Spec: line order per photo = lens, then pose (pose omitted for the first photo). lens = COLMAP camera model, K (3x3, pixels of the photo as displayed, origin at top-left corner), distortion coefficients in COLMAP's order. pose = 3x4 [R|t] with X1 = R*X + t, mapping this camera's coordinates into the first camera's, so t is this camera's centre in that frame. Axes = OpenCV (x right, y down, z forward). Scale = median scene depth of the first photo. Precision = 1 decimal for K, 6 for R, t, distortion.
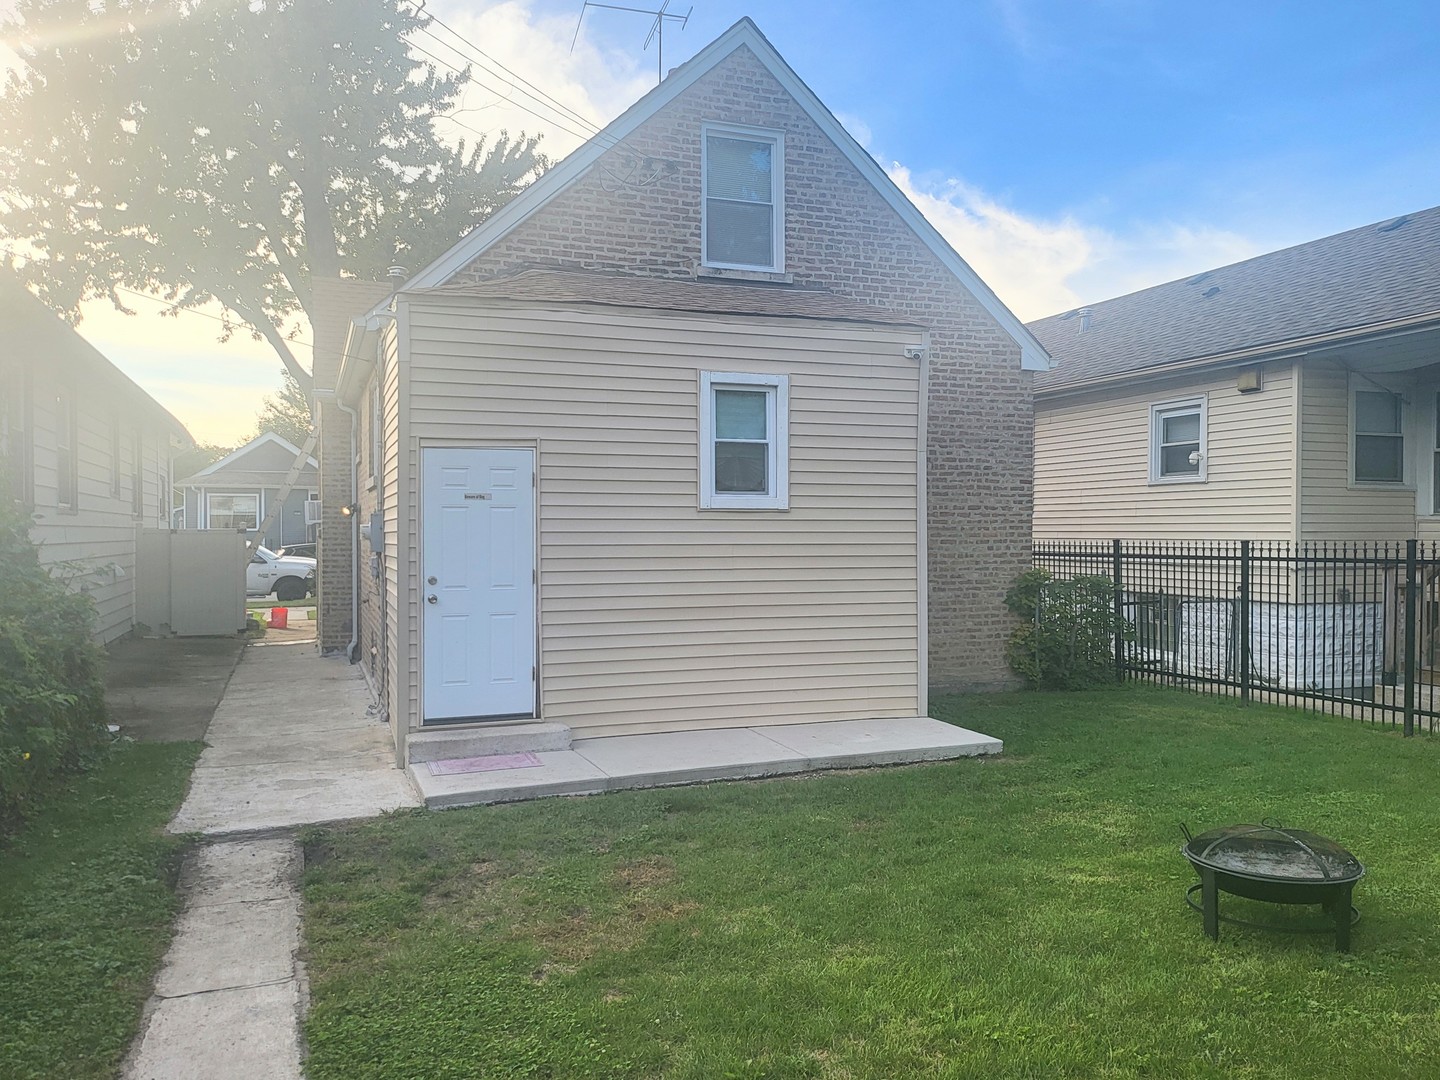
lens RADIAL K [[1016.5, 0, 720.0], [0, 1016.5, 540.0], [0, 0, 1]] dist [0.094183, 0.000369]
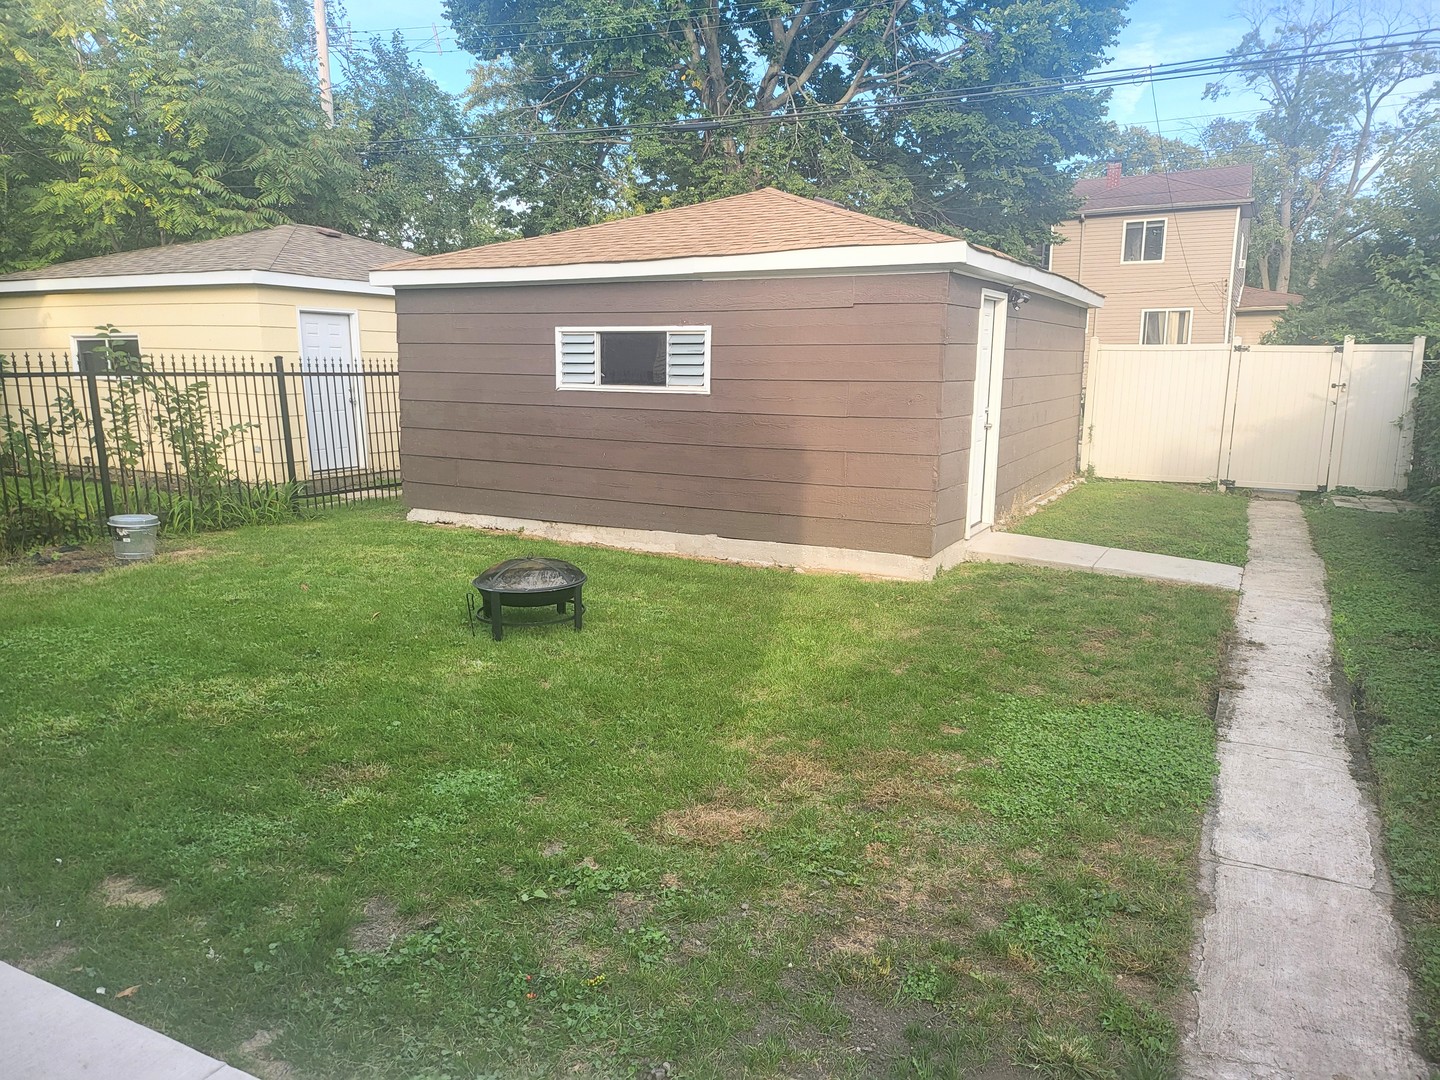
lens RADIAL K [[1016.5, 0, 720.0], [0, 1016.5, 540.0], [0, 0, 1]] dist [0.094183, 0.000369]
pose [[-0.637938, -0.135304, 0.758108, -0.709454], [-0.004926, 0.985141, 0.171679, 0.001569], [-0.770072, 0.105786, -0.629125, 1.699270]]
